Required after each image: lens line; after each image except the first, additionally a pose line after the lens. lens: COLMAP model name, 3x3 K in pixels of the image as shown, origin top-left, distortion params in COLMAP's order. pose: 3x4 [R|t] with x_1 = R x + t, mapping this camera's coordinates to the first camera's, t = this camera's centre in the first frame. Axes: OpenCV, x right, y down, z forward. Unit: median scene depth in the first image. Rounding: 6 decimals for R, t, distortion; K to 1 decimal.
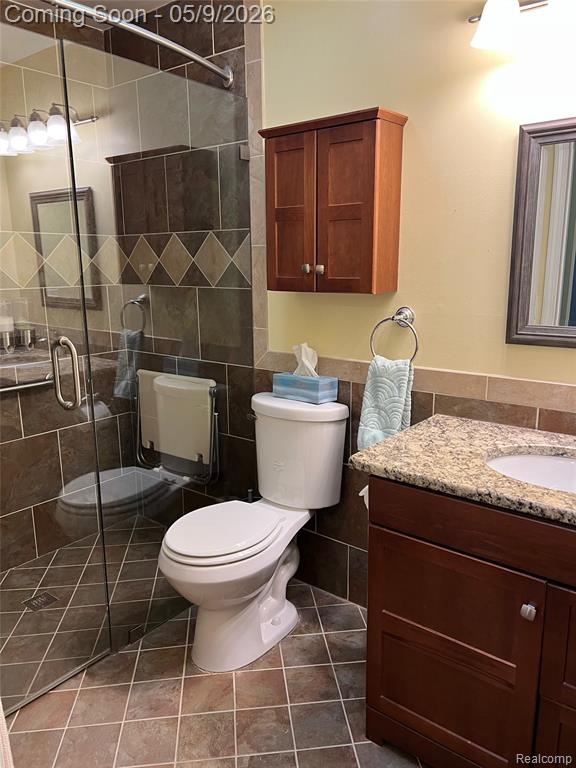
lens RADIAL K [[559.4, 0, 288.0], [0, 559.4, 384.0], [0, 0, 1]] dist [0.064856, -0.090388]
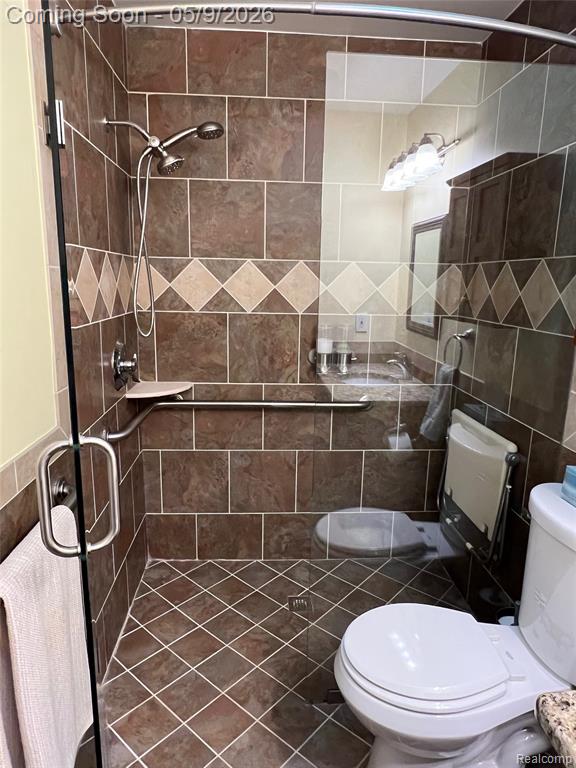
lens RADIAL K [[488.1, 0, 288.0], [0, 488.1, 384.0], [0, 0, 1]] dist [0.000964, -0.001857]
pose [[0.673365, 0.172884, -0.718812, 0.162868], [-0.176188, 0.981787, 0.071085, -0.102347], [0.718009, 0.078780, 0.691561, 0.343661]]
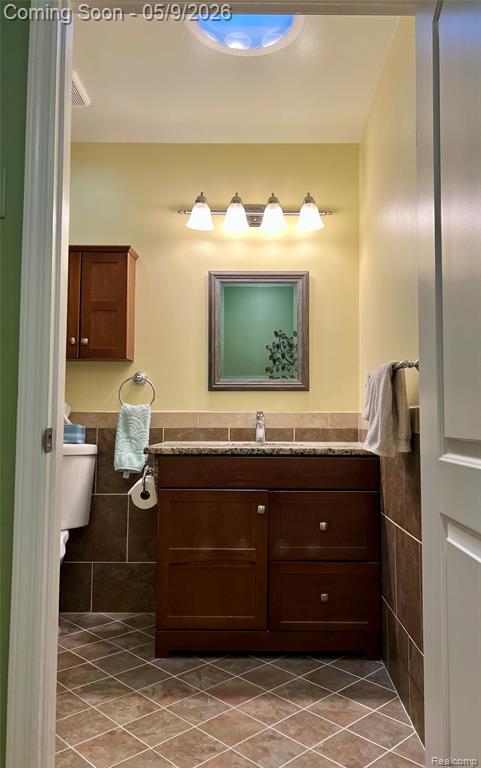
lens RADIAL K [[576.3, 0, 240.5], [0, 576.3, 384.0], [0, 0, 1]] dist [0.005253, -0.000340]
pose [[0.795438, 0.056794, 0.603368, -0.446377], [0.106026, 0.967203, -0.230819, 0.245522], [-0.596688, 0.247575, 0.763328, -0.282135]]
